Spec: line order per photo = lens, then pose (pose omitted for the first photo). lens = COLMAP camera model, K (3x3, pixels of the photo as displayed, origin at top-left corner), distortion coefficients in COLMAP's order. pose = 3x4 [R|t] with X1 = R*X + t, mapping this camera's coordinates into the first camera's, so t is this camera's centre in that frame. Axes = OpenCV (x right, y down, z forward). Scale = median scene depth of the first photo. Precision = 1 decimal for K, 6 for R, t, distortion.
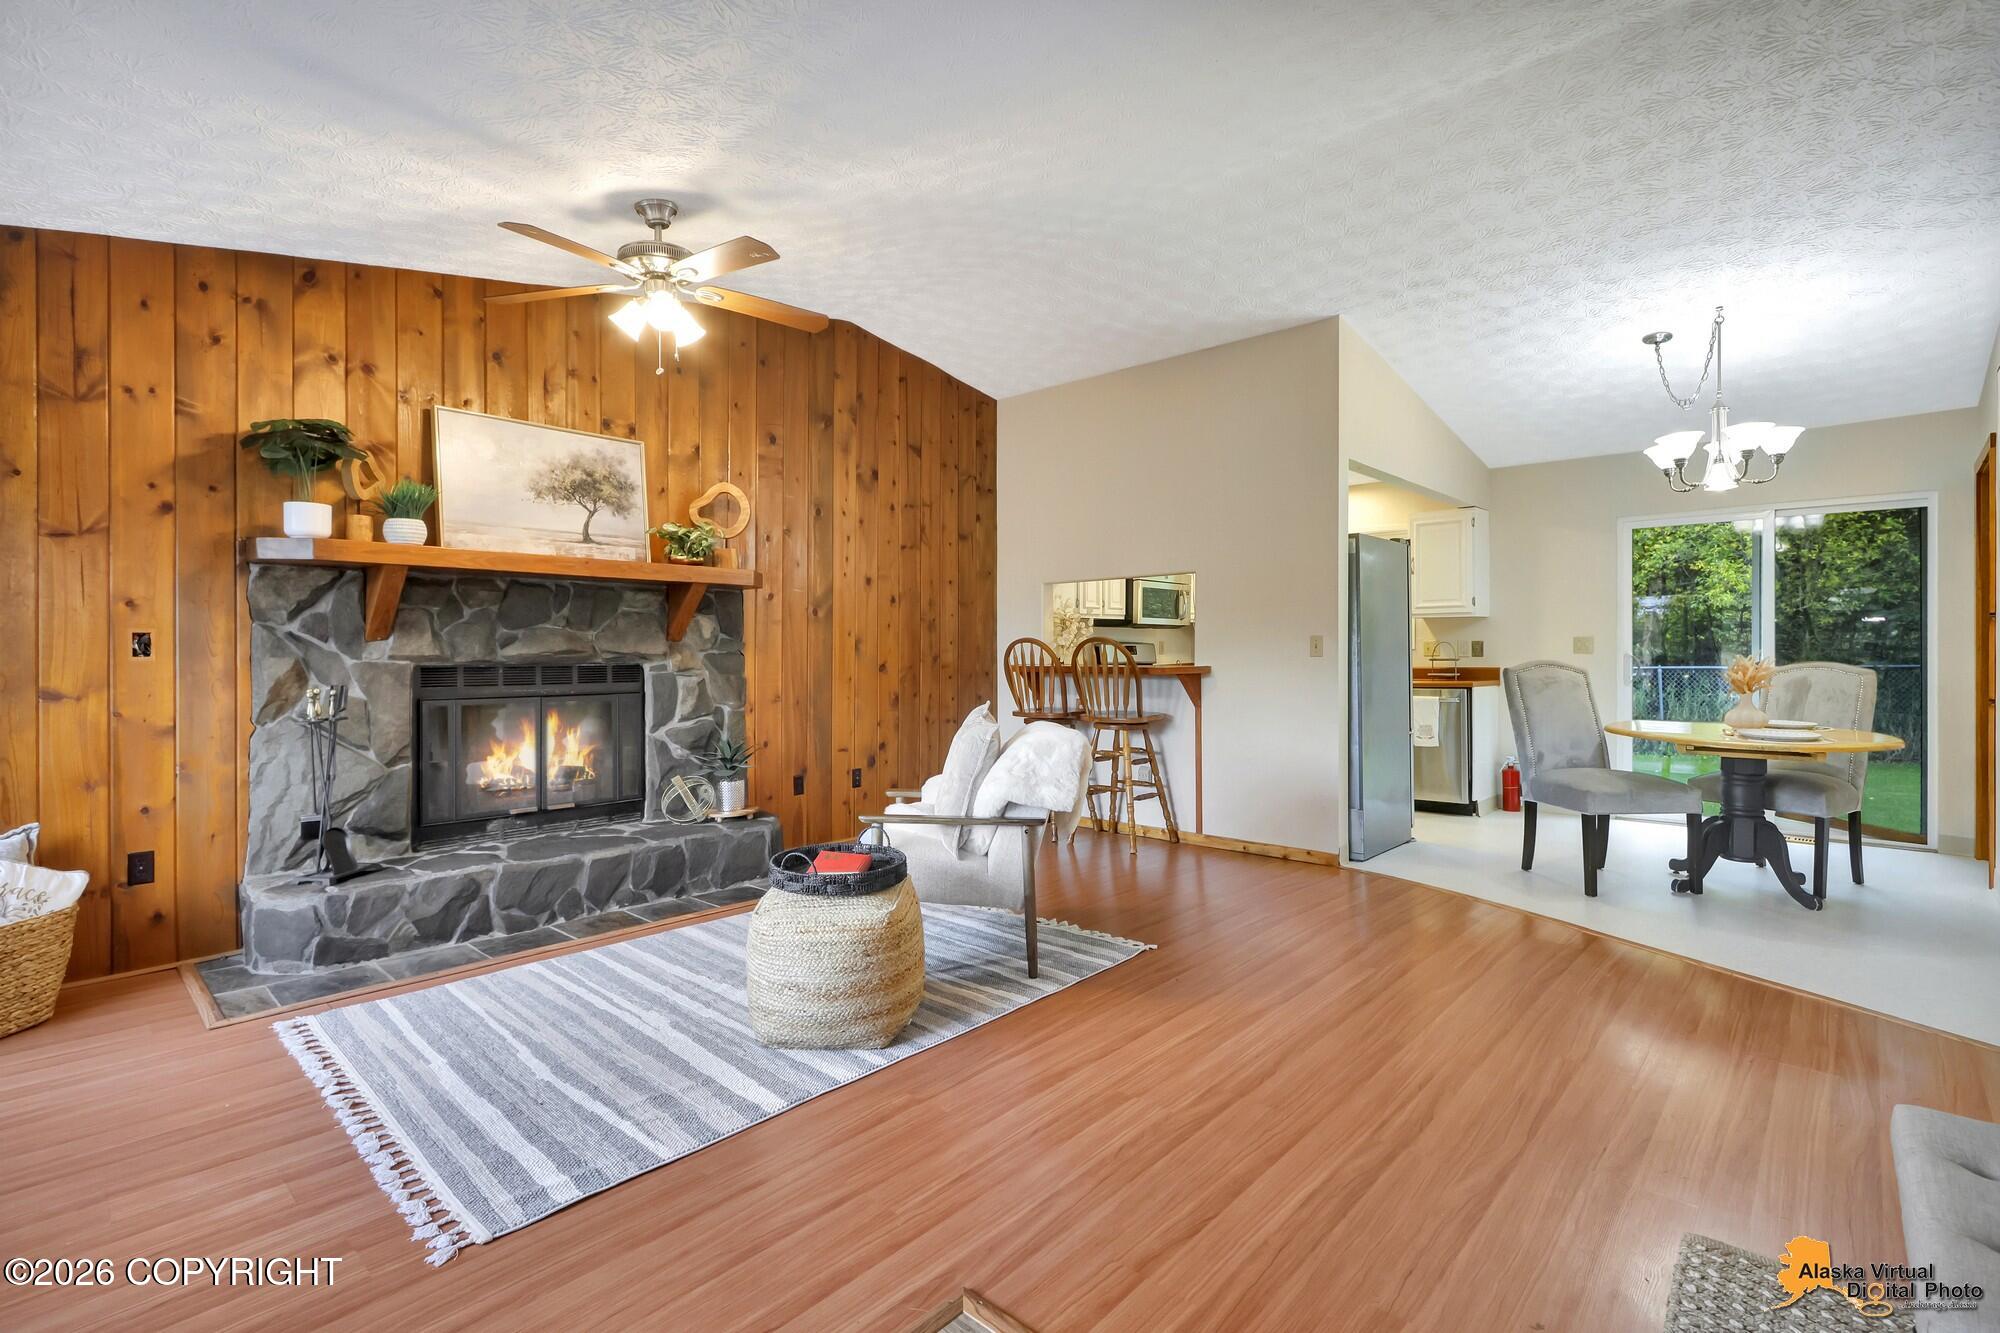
lens RADIAL K [[937.8, 0, 992.7], [0, 937.8, 662.6], [0, 0, 1]] dist [0.002244, 0.000177]
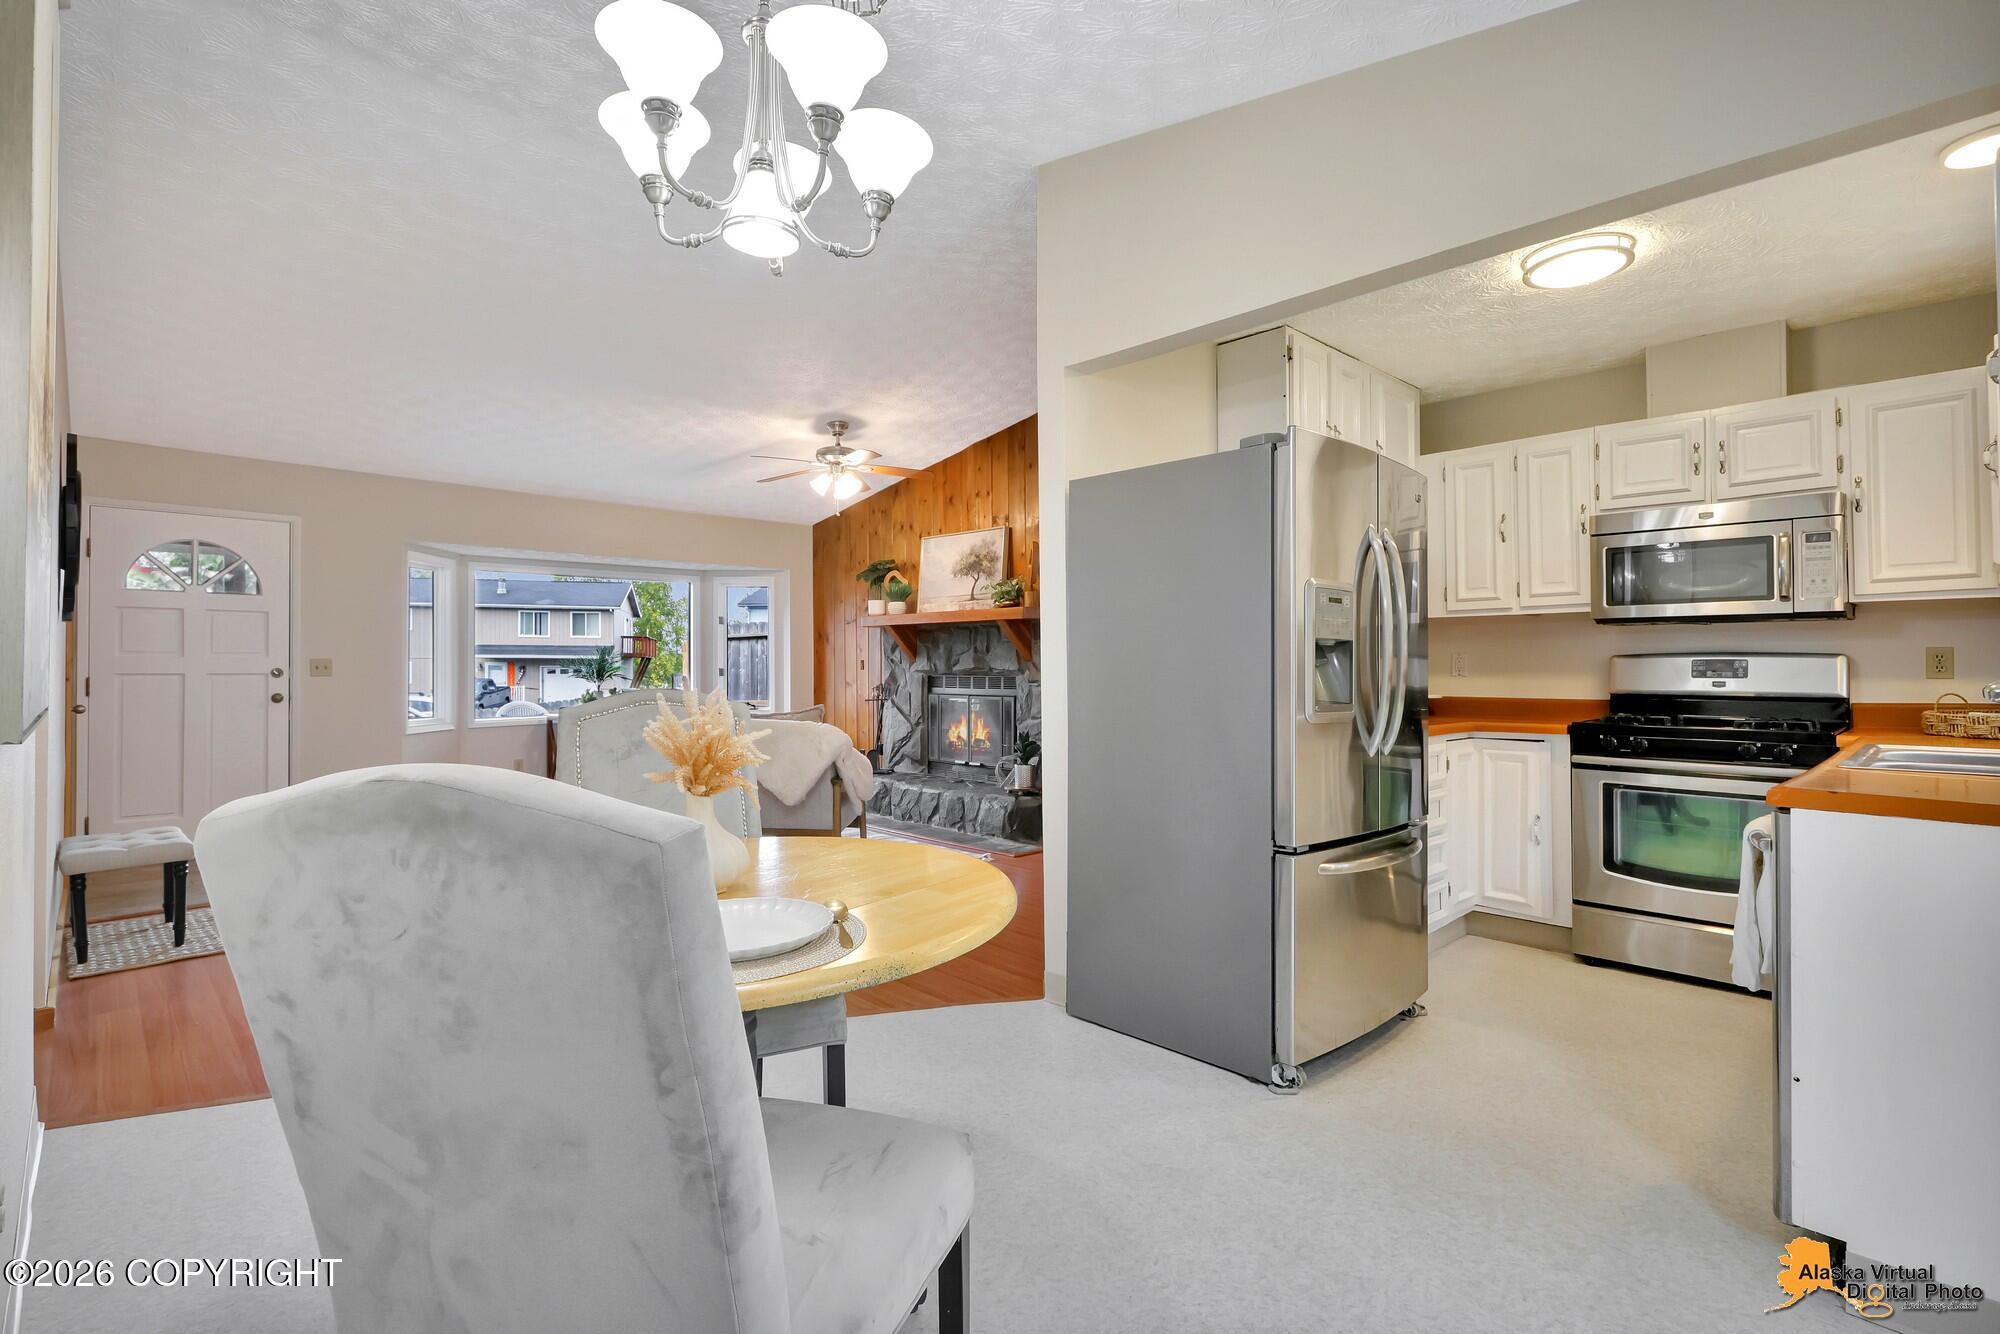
lens RADIAL K [[923.8, 0, 968.5], [0, 923.8, 664.0], [0, 0, 1]] dist [0.011716, -0.000028]
pose [[-0.068820, 0.001199, -0.997628, 1.122146], [-0.010315, 0.999945, 0.001913, -0.021622], [0.997576, 0.010423, -0.068804, 1.088369]]
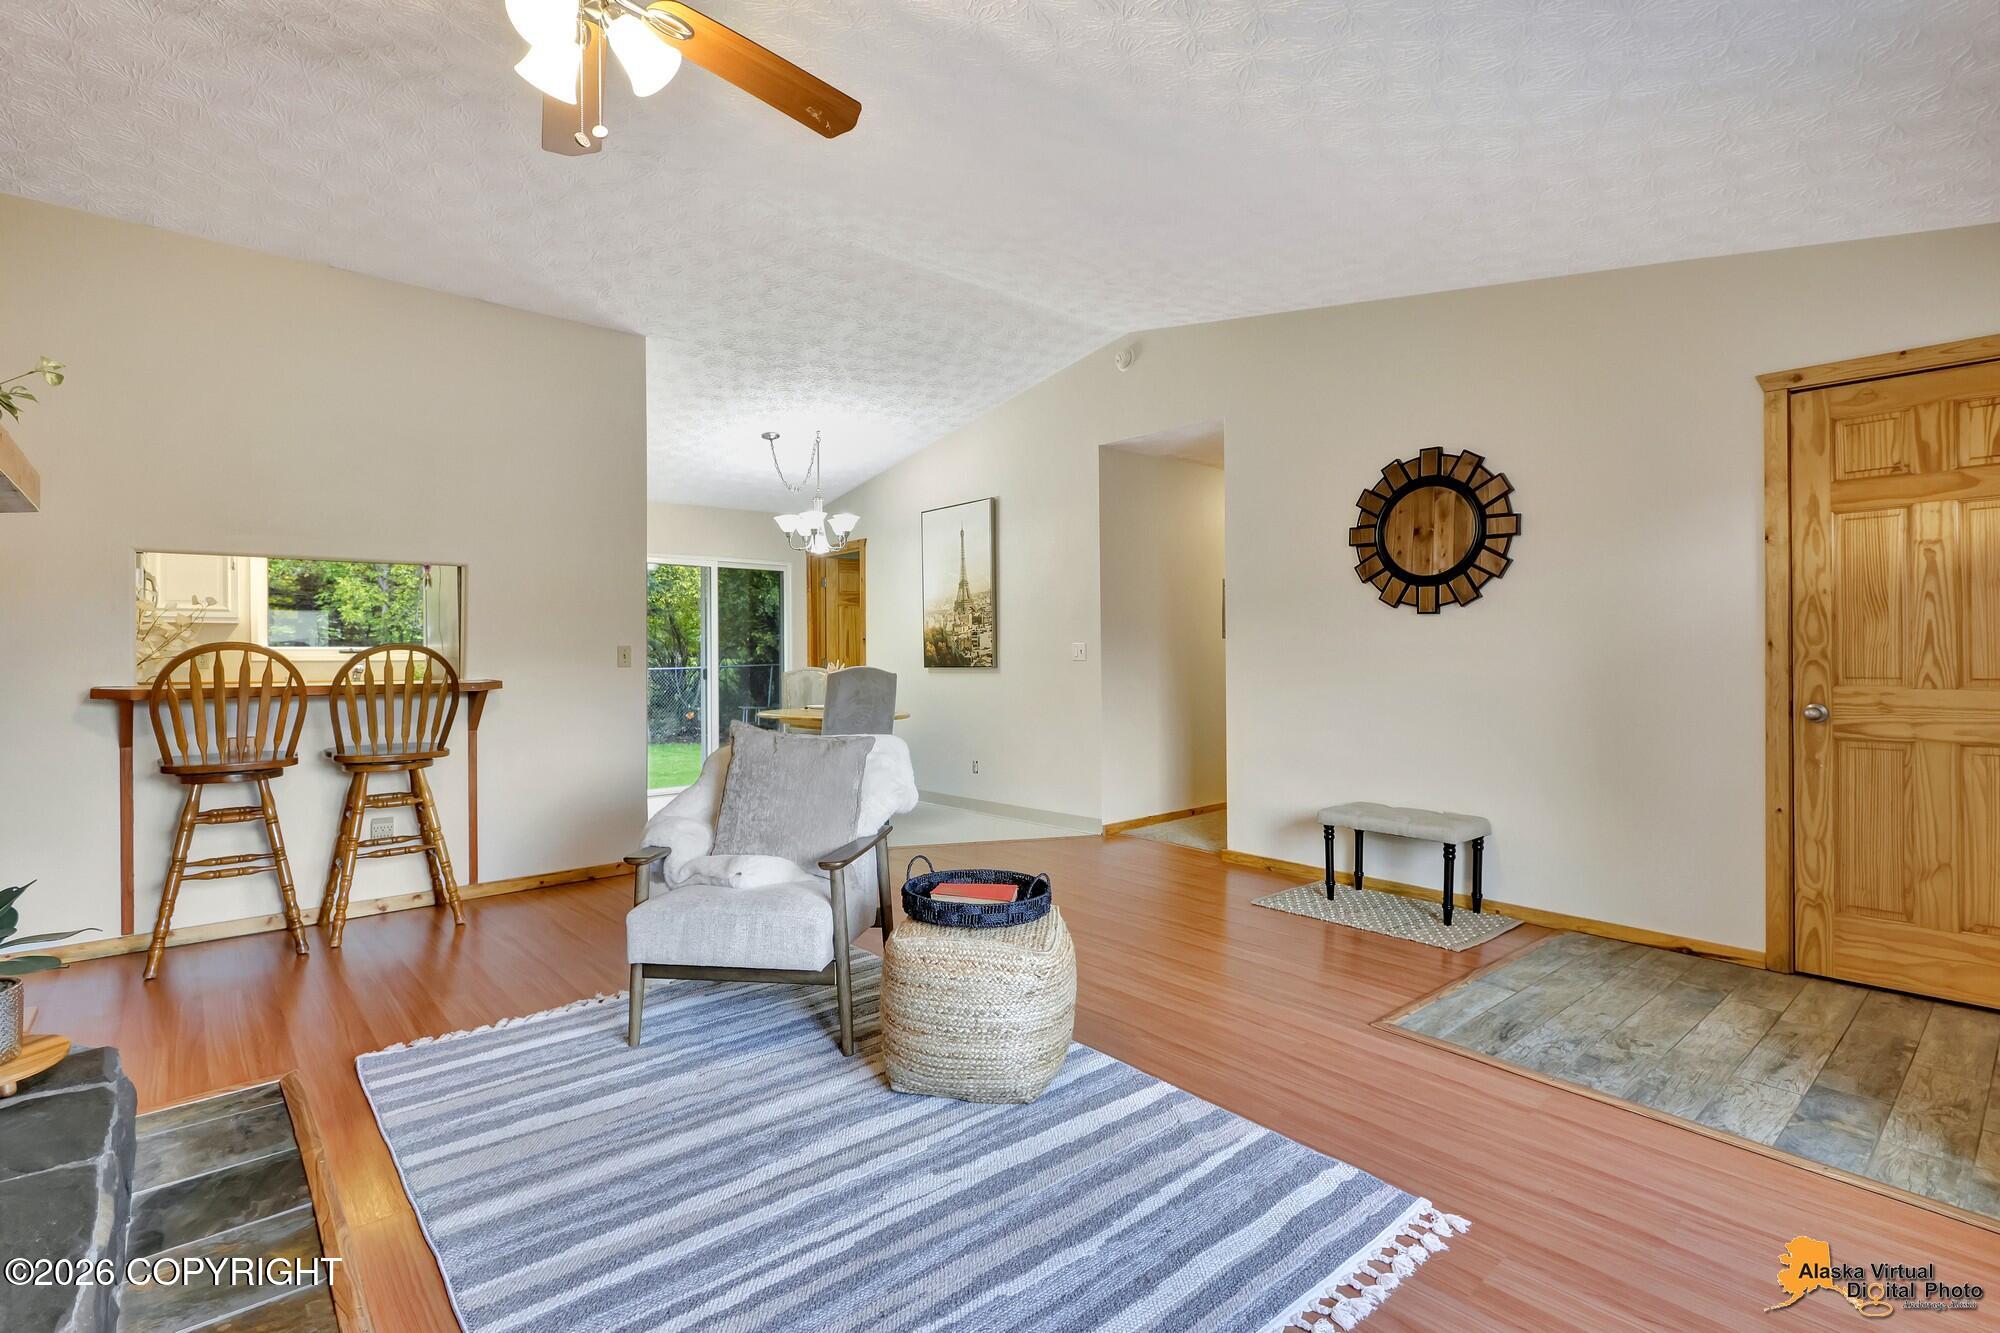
lens RADIAL K [[923.0, 0, 1019.9], [0, 923.0, 657.2], [0, 0, 1]] dist [0.014509, 0.000050]
pose [[0.089340, 0.001987, 0.995999, -0.680989], [0.014887, 0.999884, -0.003331, -0.007703], [-0.995890, 0.015125, 0.089300, 0.559812]]
